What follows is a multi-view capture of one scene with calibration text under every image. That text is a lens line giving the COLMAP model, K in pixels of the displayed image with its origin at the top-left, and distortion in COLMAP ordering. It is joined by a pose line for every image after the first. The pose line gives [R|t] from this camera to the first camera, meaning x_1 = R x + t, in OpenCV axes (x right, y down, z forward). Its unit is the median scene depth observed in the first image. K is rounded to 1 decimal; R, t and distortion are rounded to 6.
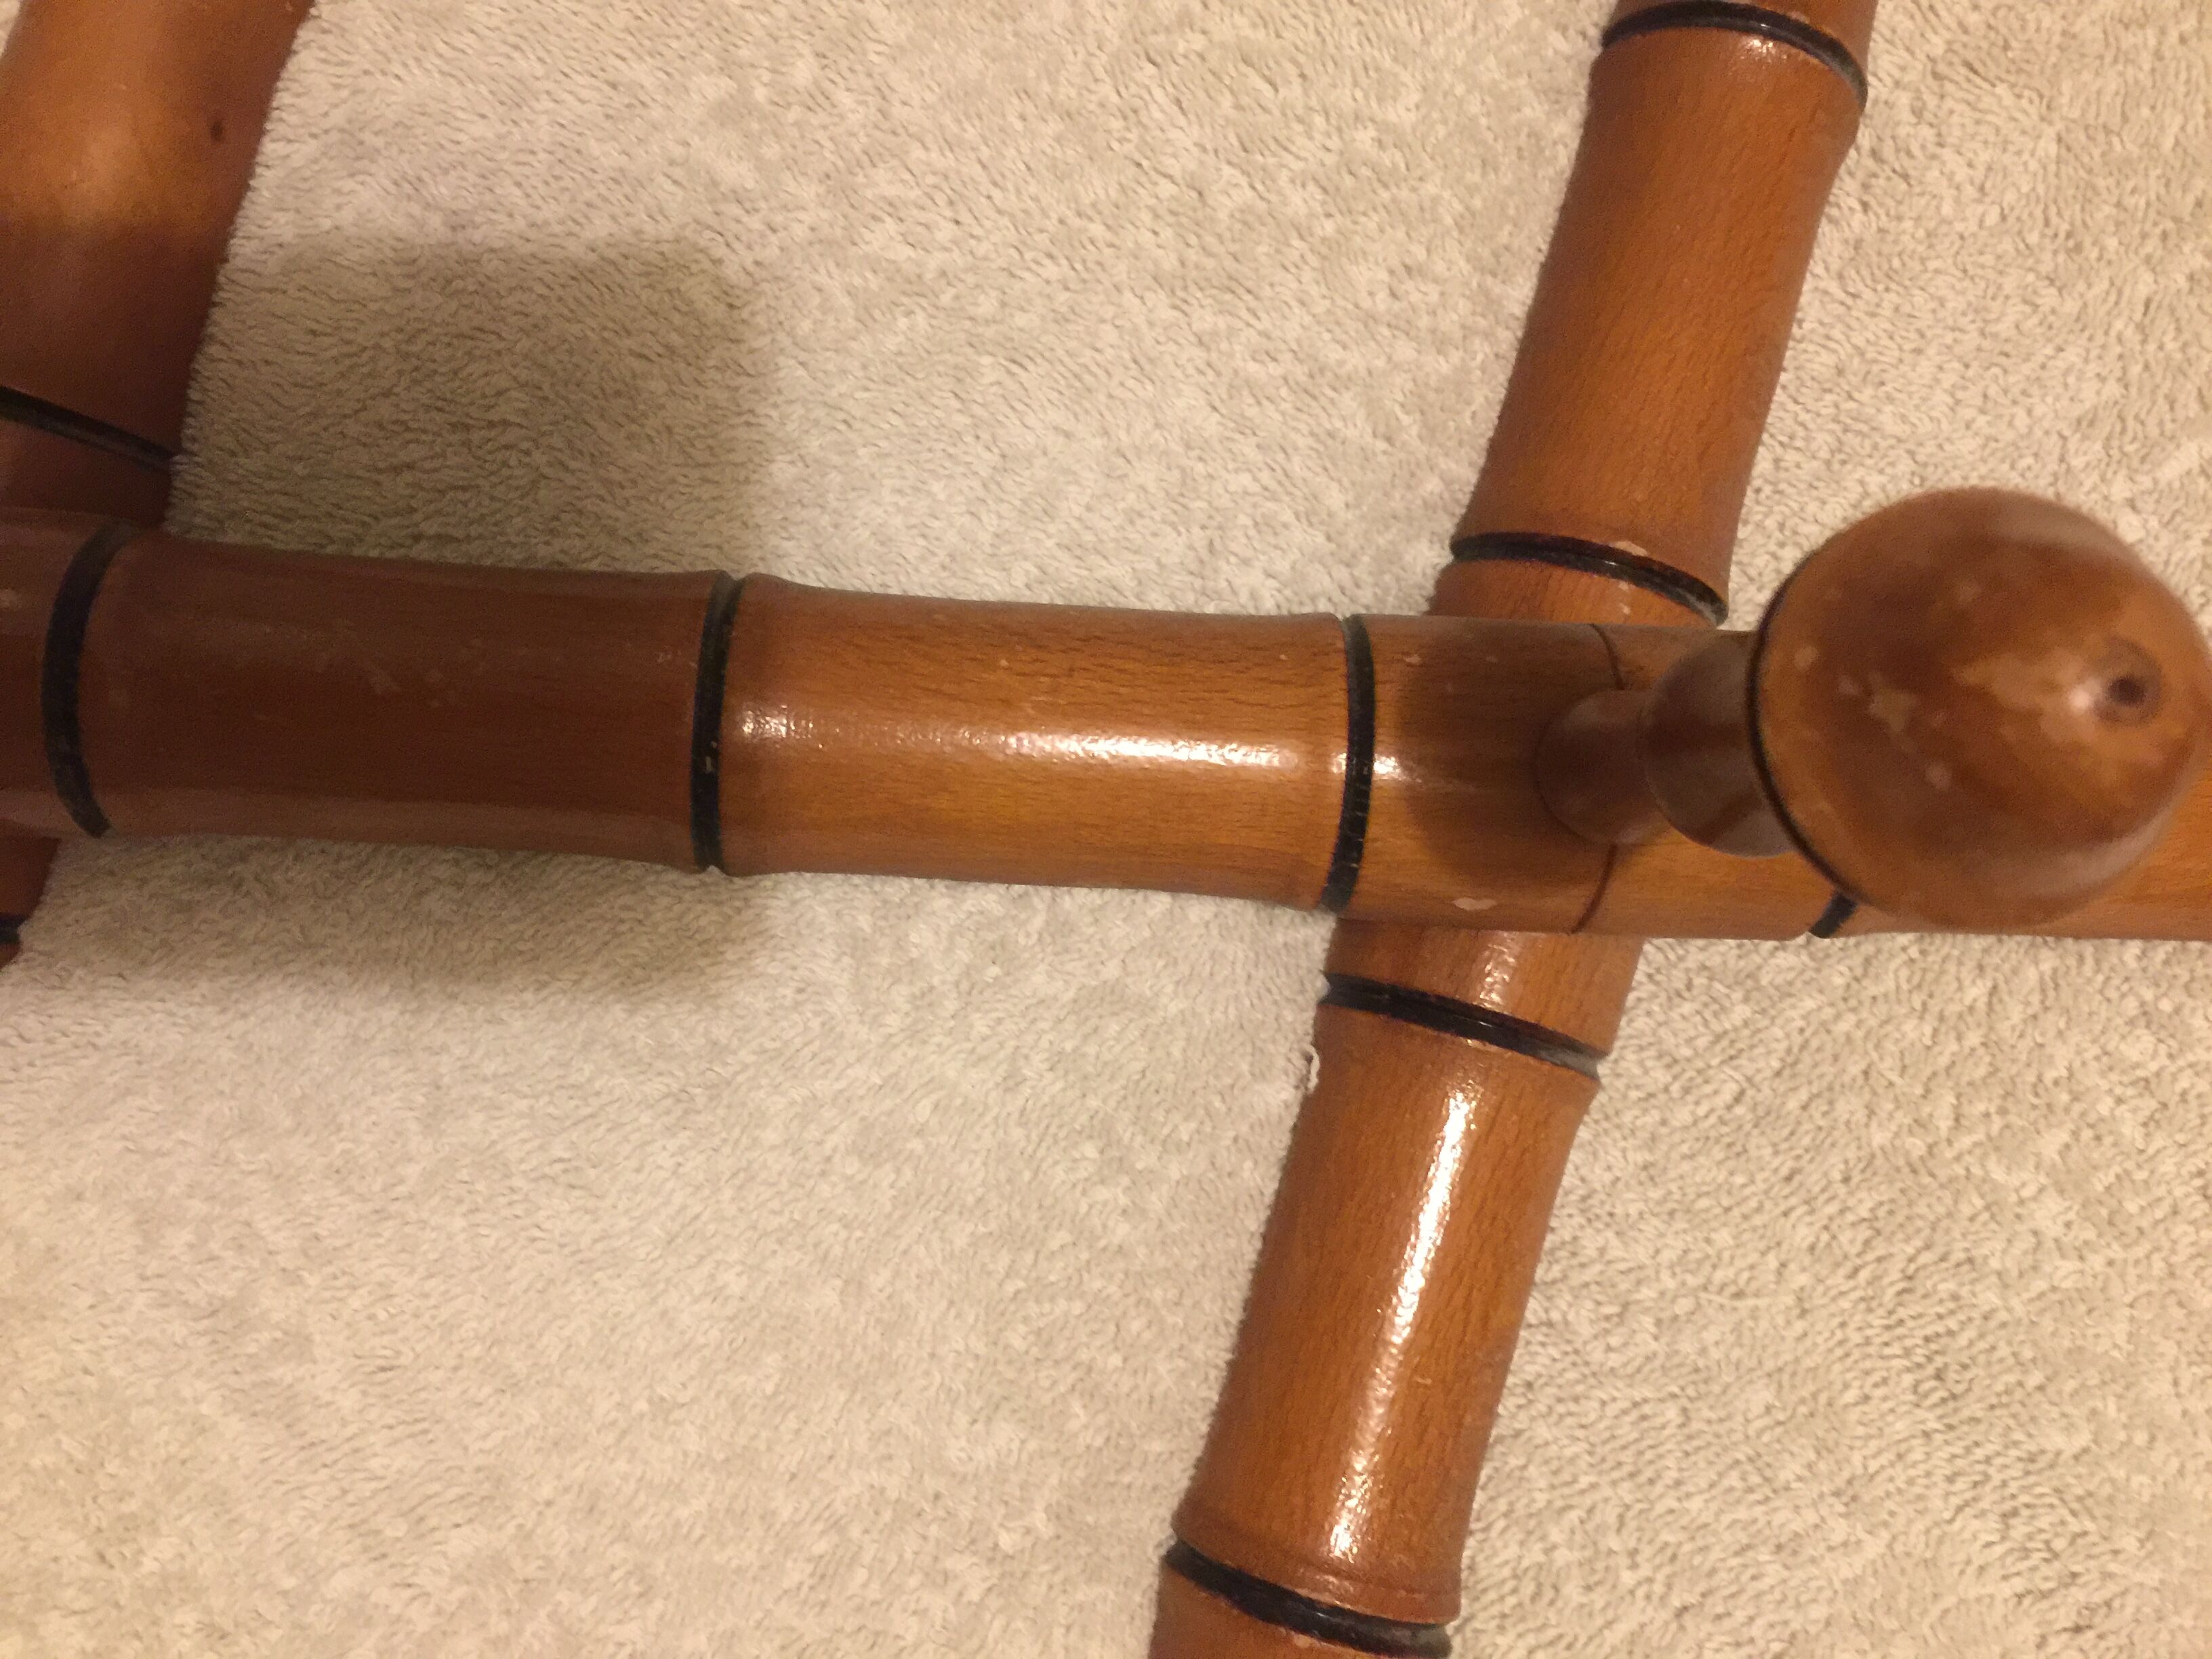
lens RADIAL K [[1892.6, 0, 1092.7], [0, 1892.6, 821.8], [0, 0, 1]] dist [0.157977, -0.187538]
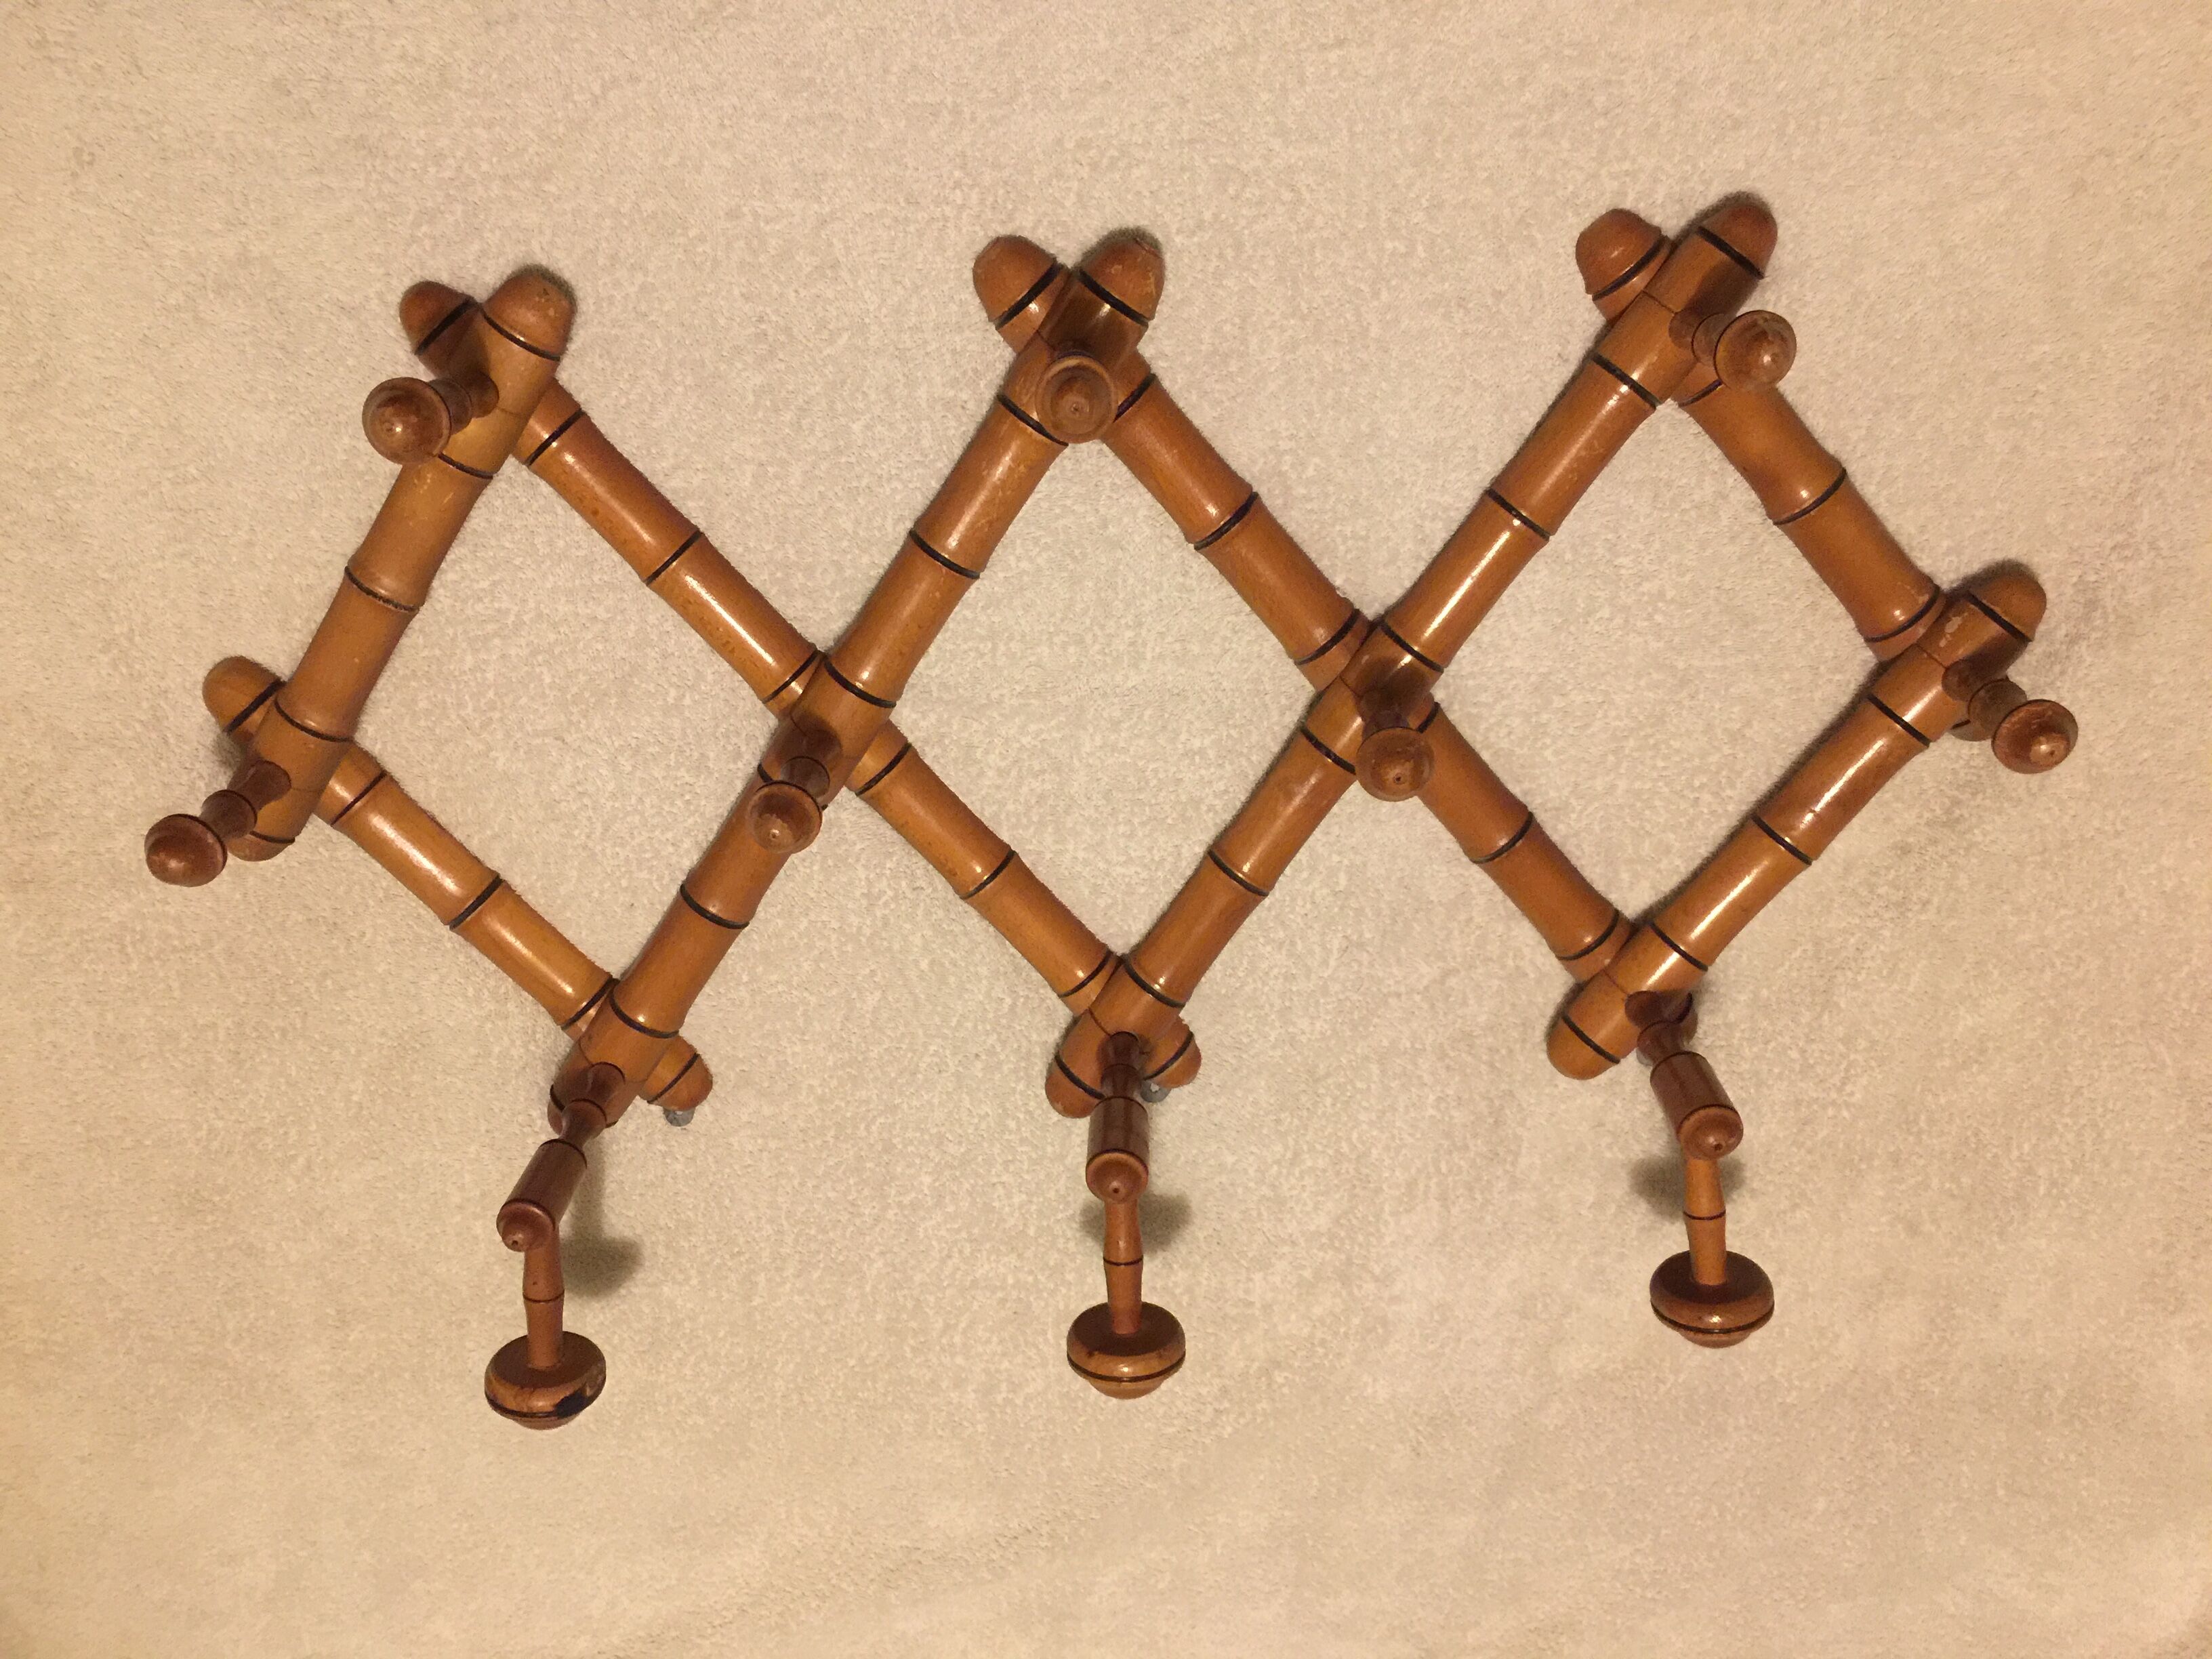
lens RADIAL K [[1892.6, 0, 1092.7], [0, 1892.6, 821.8], [0, 0, 1]] dist [0.157977, -0.187538]
pose [[-0.525336, 0.812372, 0.253127, -0.193916], [-0.849965, -0.514910, -0.111481, 0.699207], [0.039774, -0.273714, 0.960988, -2.543972]]
